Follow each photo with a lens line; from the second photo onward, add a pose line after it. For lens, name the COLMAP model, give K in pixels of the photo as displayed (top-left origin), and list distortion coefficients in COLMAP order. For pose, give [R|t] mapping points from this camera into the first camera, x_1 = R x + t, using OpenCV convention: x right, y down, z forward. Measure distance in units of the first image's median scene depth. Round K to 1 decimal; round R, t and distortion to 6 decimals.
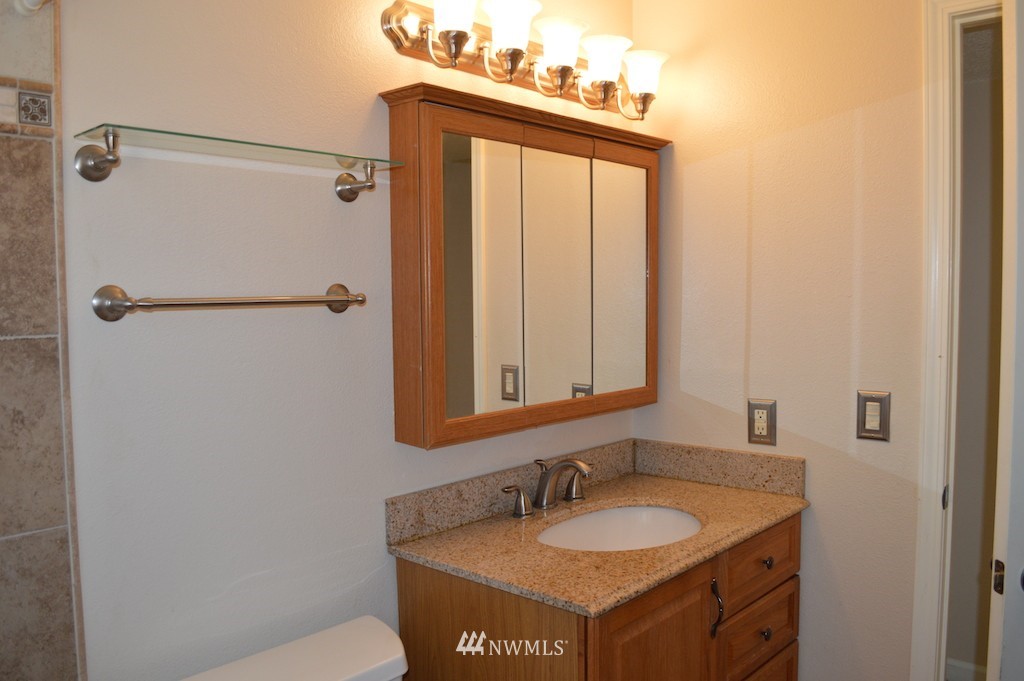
lens RADIAL K [[818.6, 0, 512.0], [0, 818.6, 340.5], [0, 0, 1]] dist [-0.081298, 0.005396]
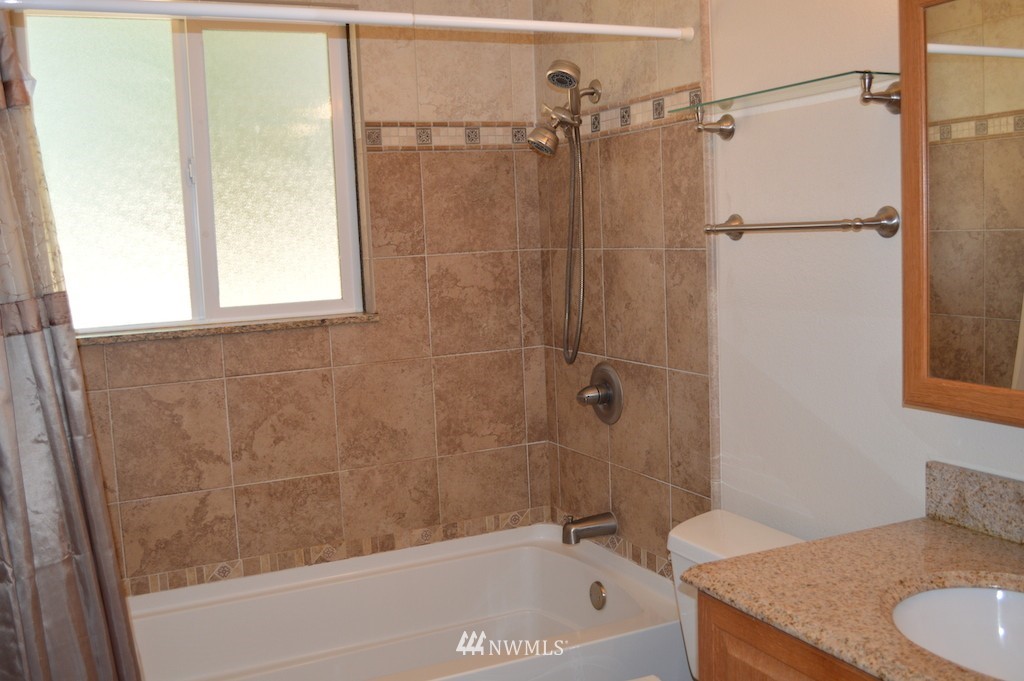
lens RADIAL K [[1013.1, 0, 512.0], [0, 1013.1, 340.5], [0, 0, 1]] dist [-0.115206, -0.001096]
pose [[-0.387546, 0.121806, -0.913768, 0.881167], [-0.010771, 0.990566, 0.136611, -0.060213], [0.921787, 0.062785, -0.382578, 0.925040]]
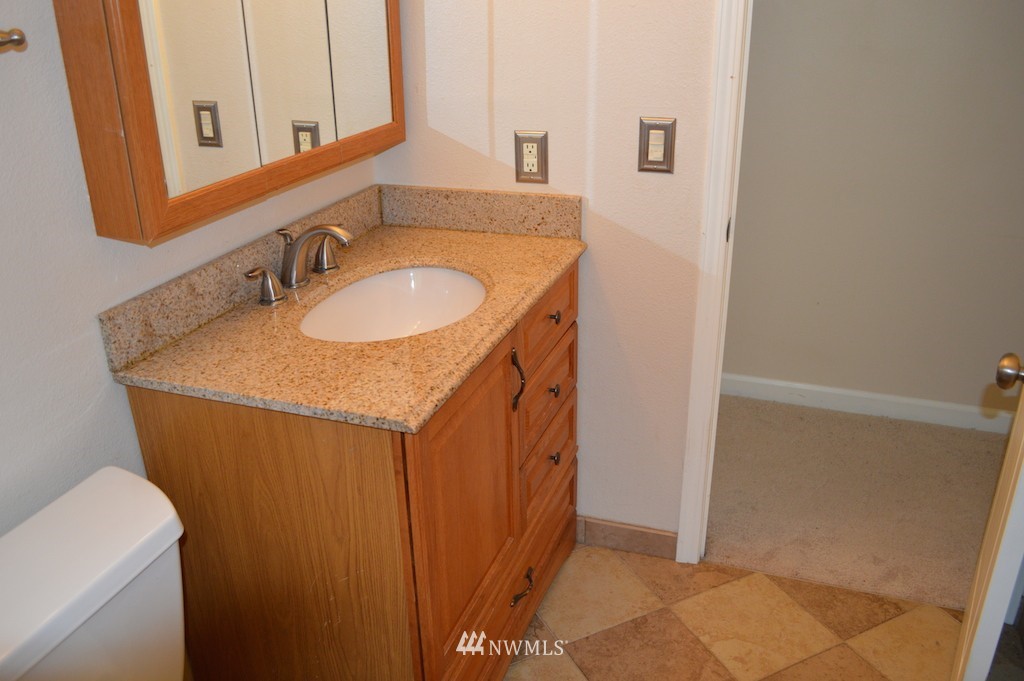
lens RADIAL K [[862.7, 0, 512.0], [0, 862.7, 340.5], [0, 0, 1]] dist [-0.074583, 0.002865]
pose [[0.923427, -0.153079, 0.351924, -0.077552], [0.026884, 0.940554, 0.338578, -0.032309], [-0.382833, -0.303191, 0.872648, 0.164101]]
